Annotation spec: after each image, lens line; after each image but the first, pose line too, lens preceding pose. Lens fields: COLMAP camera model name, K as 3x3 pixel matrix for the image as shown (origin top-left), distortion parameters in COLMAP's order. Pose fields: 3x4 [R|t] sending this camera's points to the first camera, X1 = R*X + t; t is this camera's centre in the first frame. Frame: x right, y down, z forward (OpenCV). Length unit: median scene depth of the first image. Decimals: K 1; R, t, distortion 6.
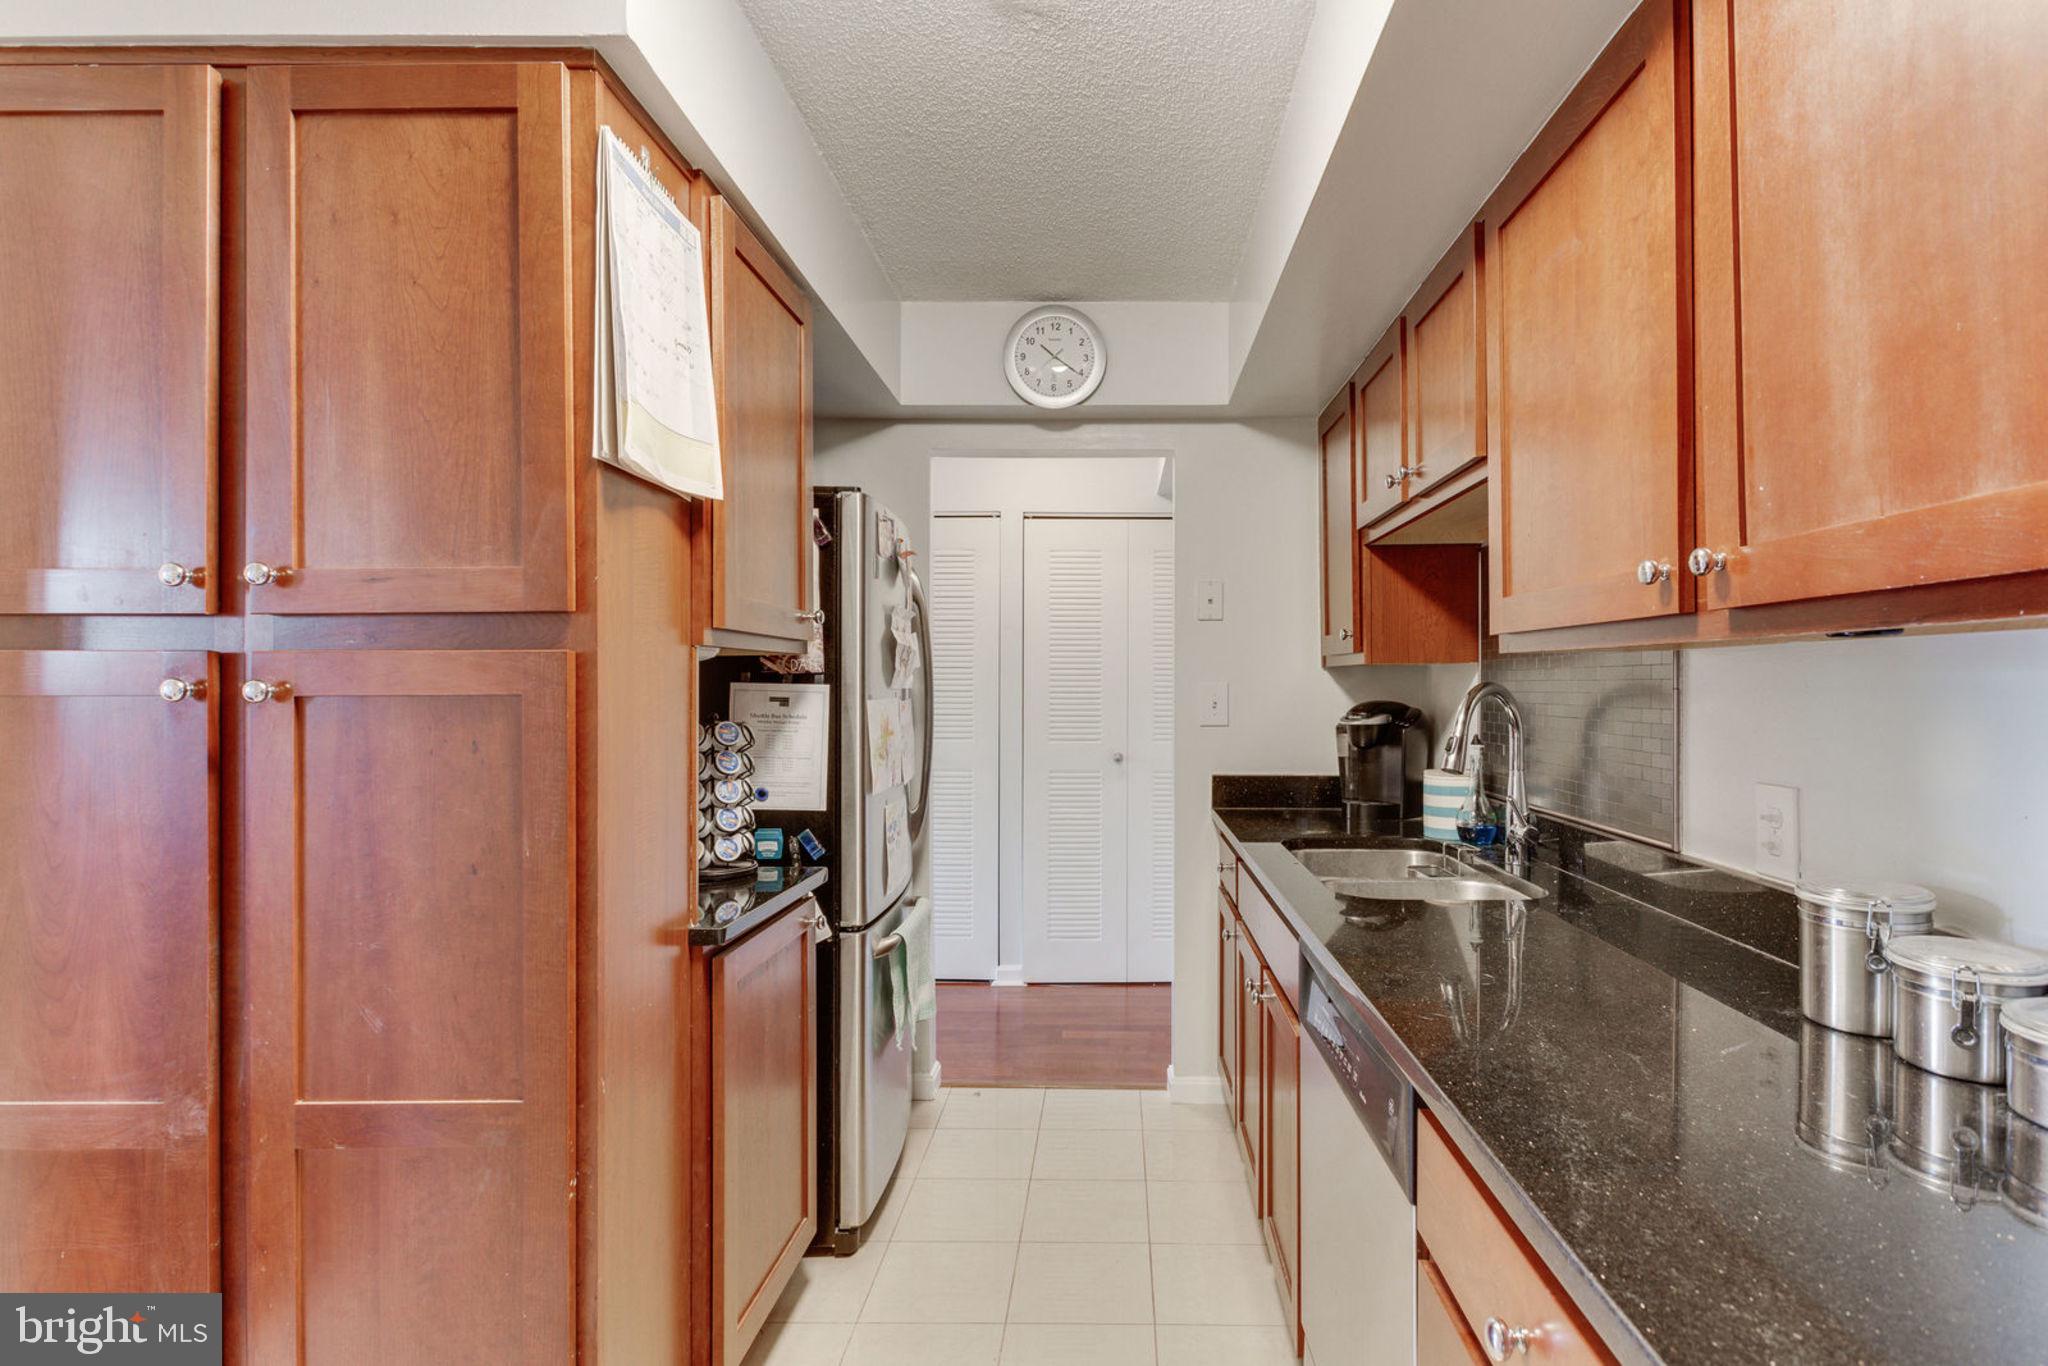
lens RADIAL K [[1029.3, 0, 1031.8], [0, 1029.3, 679.7], [0, 0, 1]] dist [0.002644, -0.000105]
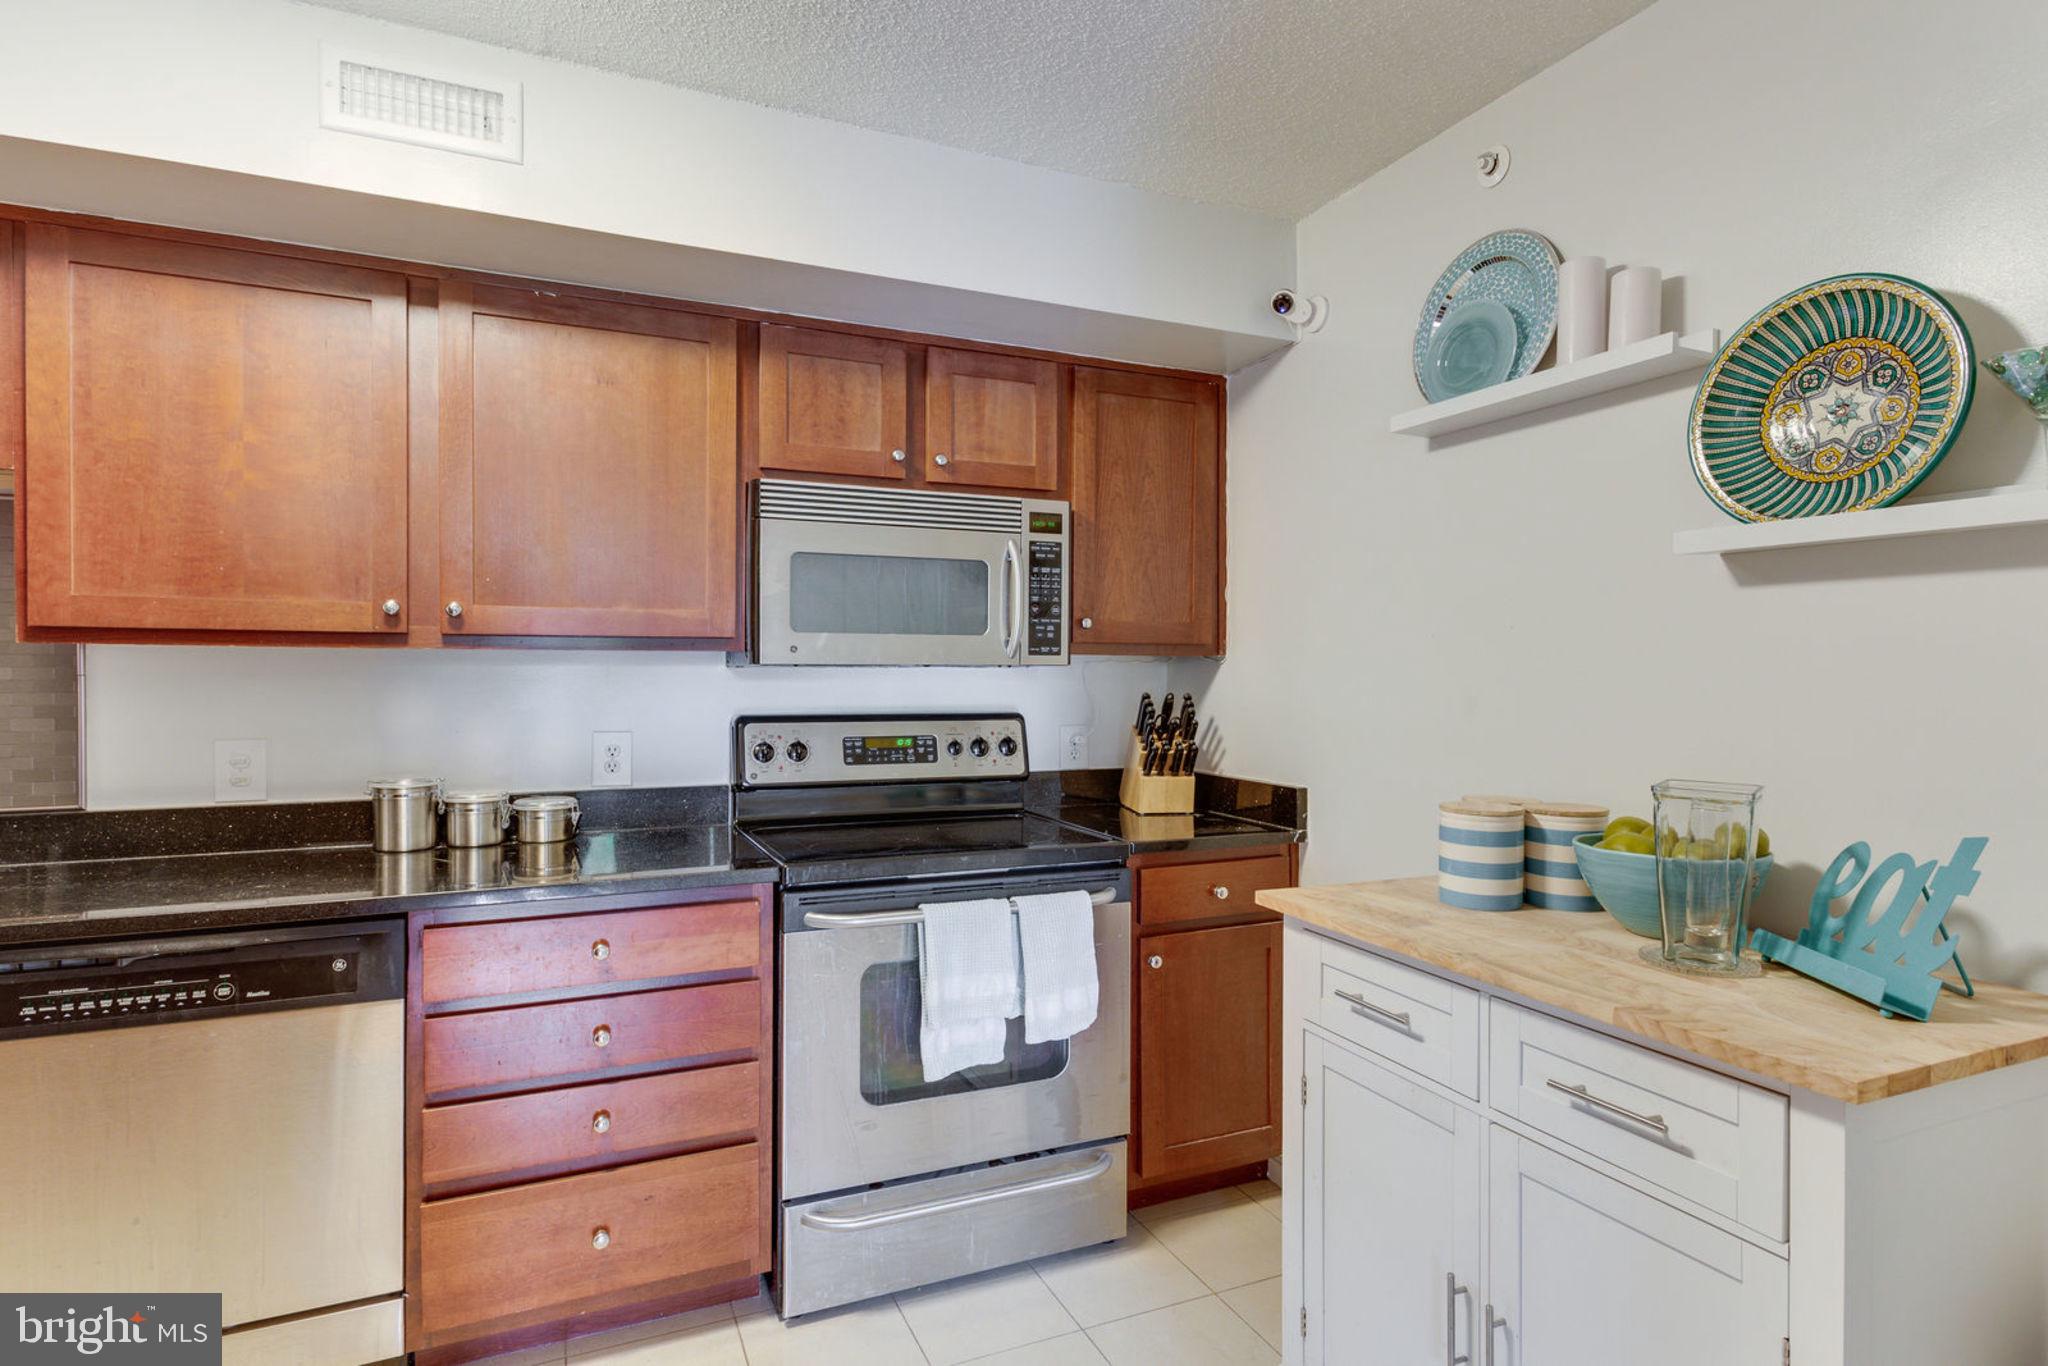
lens RADIAL K [[1029.3, 0, 1031.8], [0, 1029.3, 679.7], [0, 0, 1]] dist [0.002644, -0.000105]
pose [[-0.416005, -0.009187, 0.909316, -0.924152], [-0.005233, 0.999957, 0.007709, -0.000979], [-0.909347, -0.001552, -0.416035, 0.471811]]
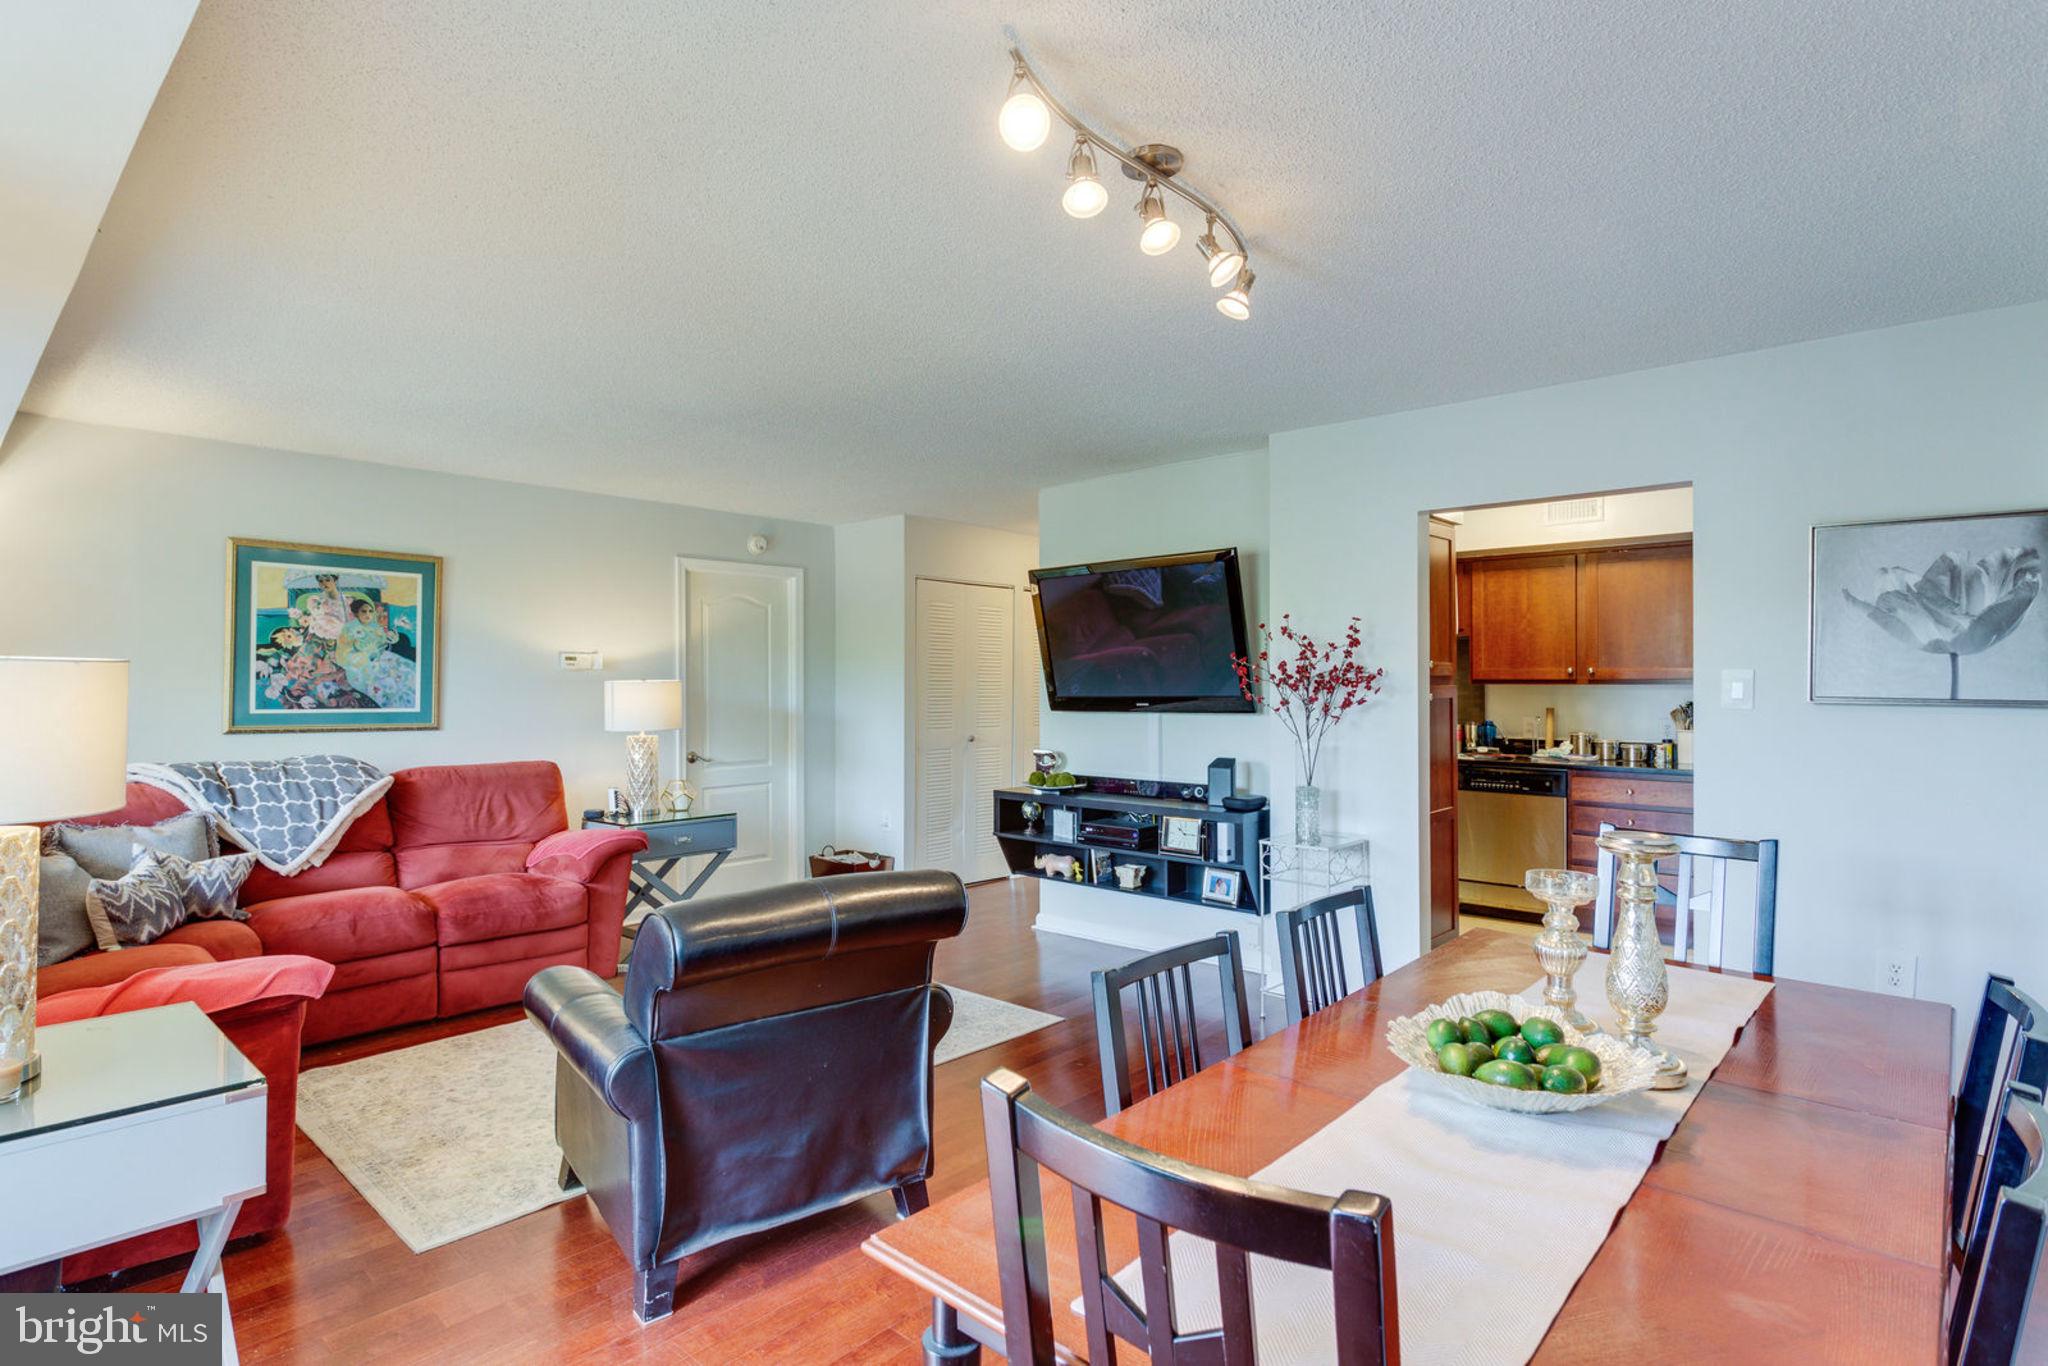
lens RADIAL K [[1029.3, 0, 1031.8], [0, 1029.3, 679.7], [0, 0, 1]] dist [0.002644, -0.000105]
pose [[0.673695, 0.005116, 0.738992, -3.142804], [-0.002731, 0.999986, -0.004434, -0.020416], [-0.739005, 0.000969, 0.673700, -0.288612]]
